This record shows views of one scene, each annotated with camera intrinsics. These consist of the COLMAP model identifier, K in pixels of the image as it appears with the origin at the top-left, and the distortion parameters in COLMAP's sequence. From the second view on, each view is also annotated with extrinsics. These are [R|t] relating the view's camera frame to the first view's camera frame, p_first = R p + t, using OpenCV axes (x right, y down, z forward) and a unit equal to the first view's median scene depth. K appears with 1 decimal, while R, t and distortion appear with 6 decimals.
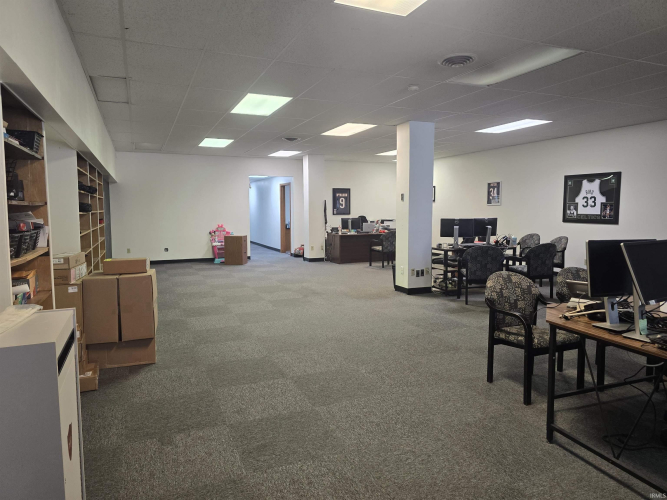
lens RADIAL K [[448.0, 0, 333.0], [0, 448.0, 249.3], [0, 0, 1]] dist [0.035783, -0.004226]
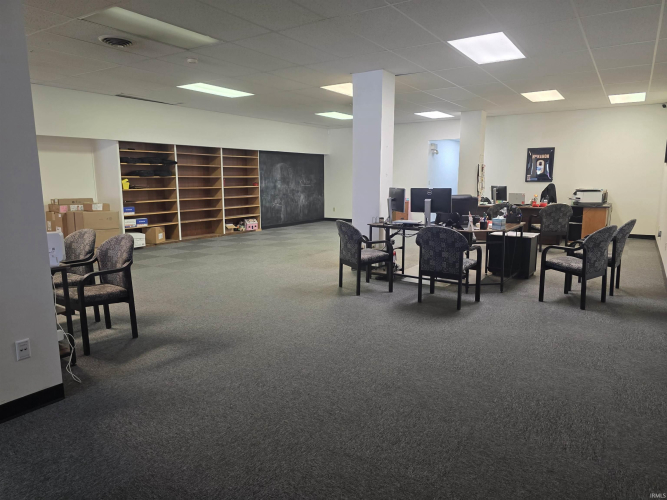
lens RADIAL K [[448.0, 0, 333.5], [0, 448.0, 250.0], [0, 0, 1]] dist [0.035783, -0.004226]
pose [[0.550895, 0.137305, -0.823203, 0.559293], [-0.072214, 0.990516, 0.116886, -0.028255], [0.831445, -0.004945, 0.555586, 0.285868]]
